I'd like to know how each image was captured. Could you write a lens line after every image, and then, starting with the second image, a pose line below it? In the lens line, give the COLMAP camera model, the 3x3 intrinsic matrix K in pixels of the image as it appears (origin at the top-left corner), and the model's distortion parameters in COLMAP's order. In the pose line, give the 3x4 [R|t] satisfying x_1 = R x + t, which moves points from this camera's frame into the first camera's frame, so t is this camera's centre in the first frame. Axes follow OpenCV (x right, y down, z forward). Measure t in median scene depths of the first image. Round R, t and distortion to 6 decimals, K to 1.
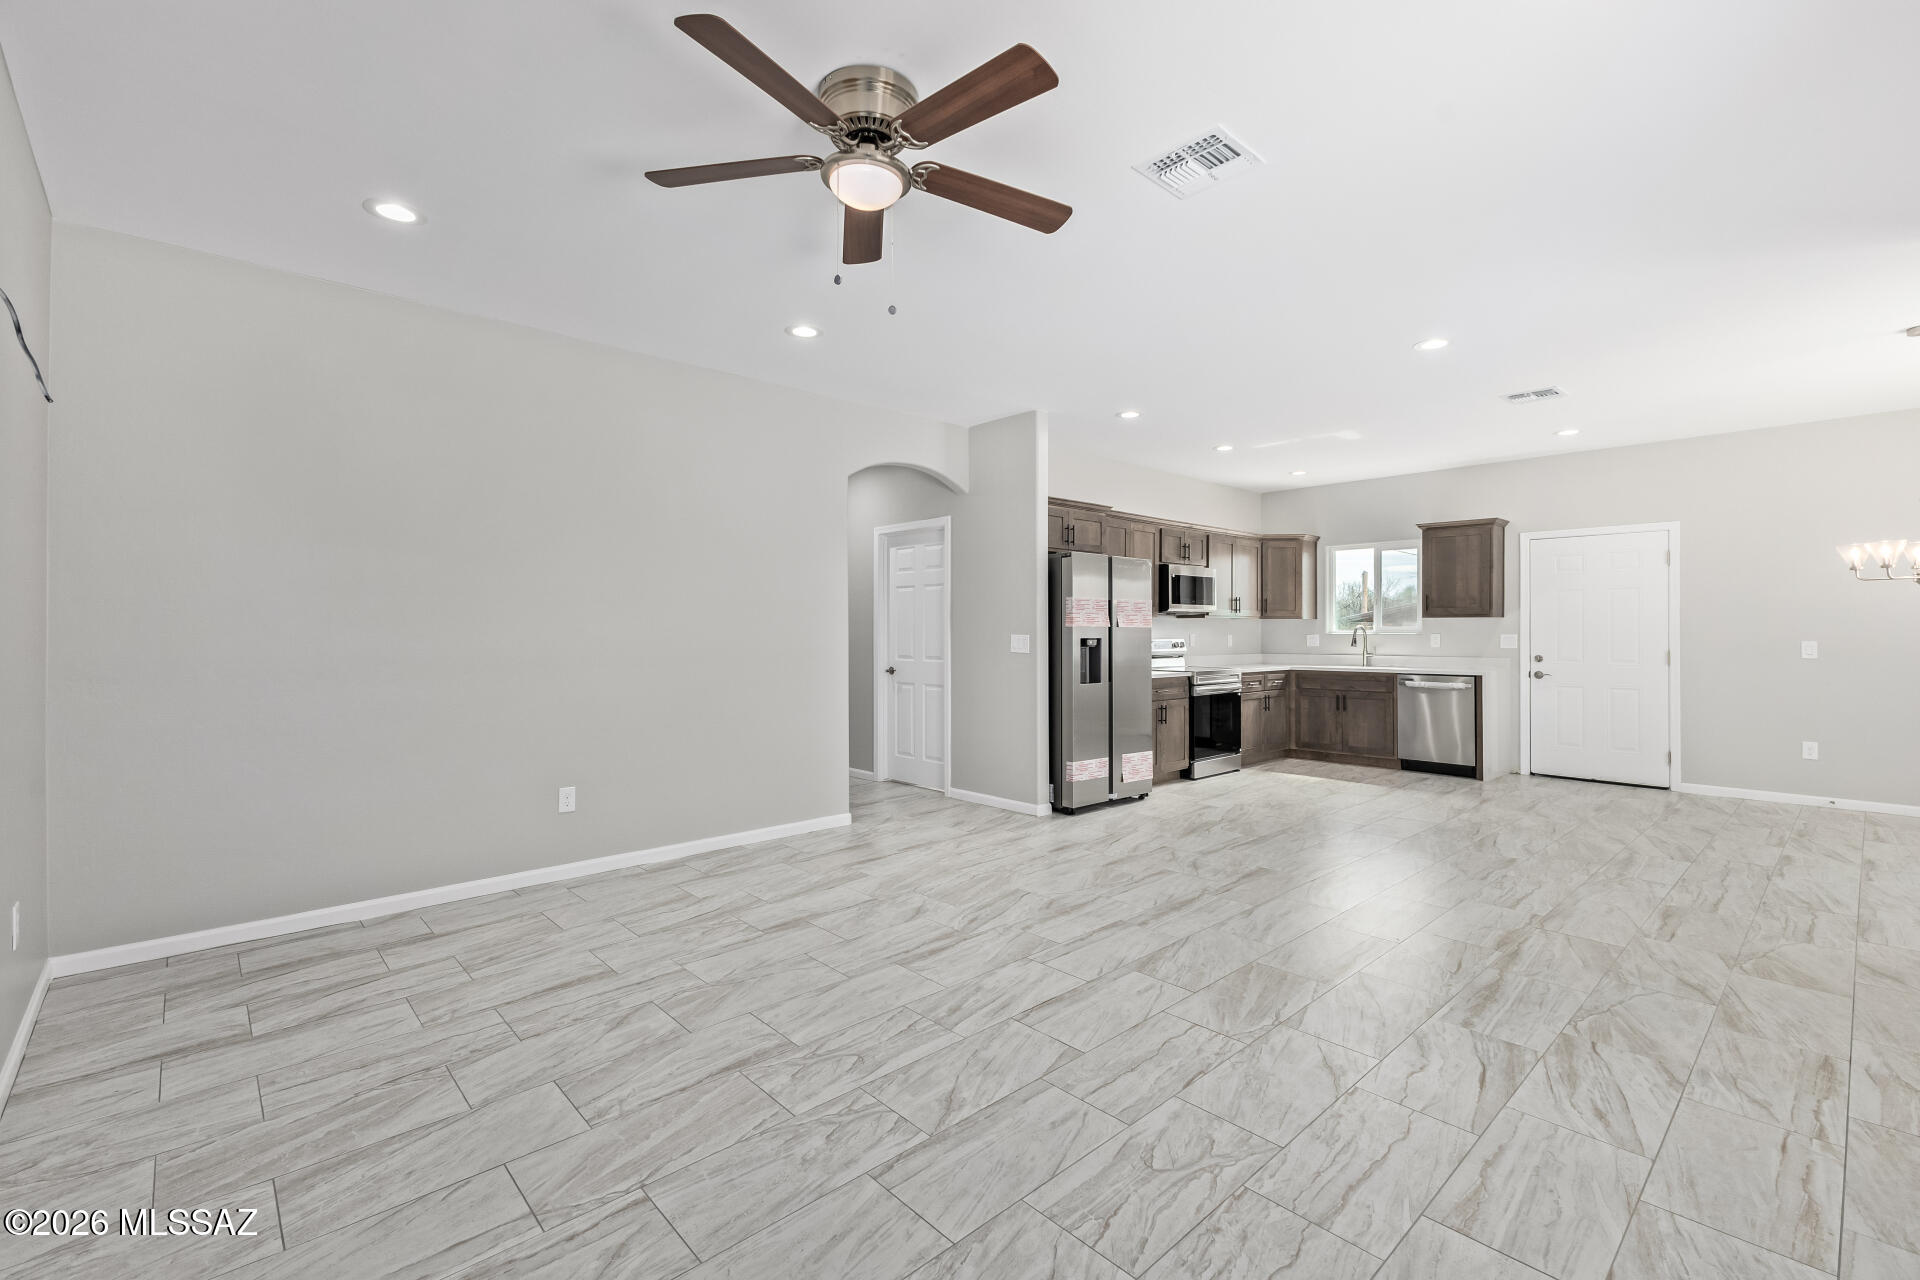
lens RADIAL K [[836.9, 0, 962.5], [0, 836.9, 628.3], [0, 0, 1]] dist [0.010309, -0.001505]
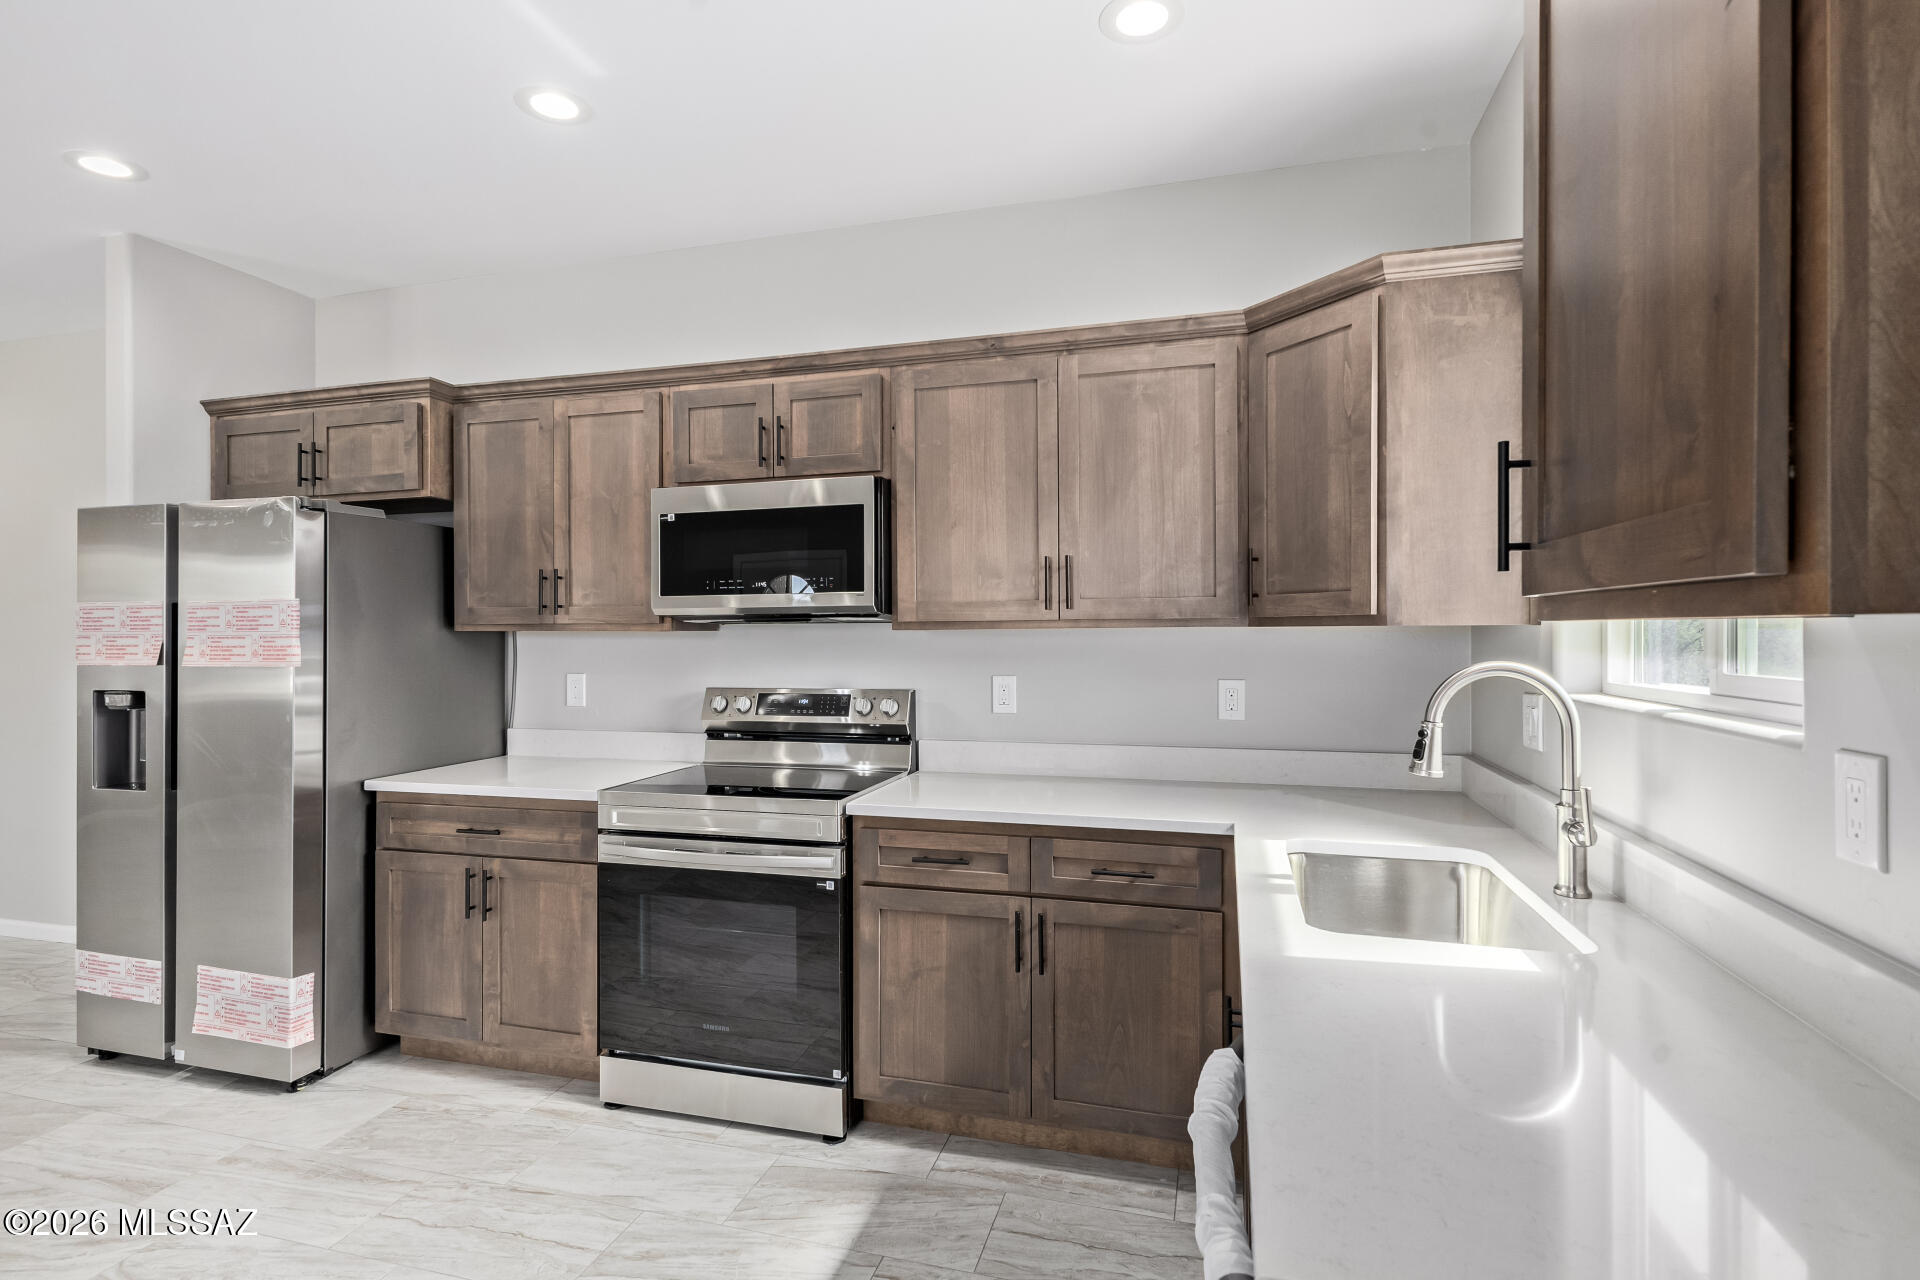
lens RADIAL K [[915.1, 0, 961.7], [0, 915.1, 637.2], [0, 0, 1]] dist [0.003556, 0.000618]
pose [[0.519352, -0.001236, -0.854559, 0.781002], [0.009290, 0.999948, 0.004200, -0.014008], [0.854510, -0.010120, 0.519337, 1.074874]]
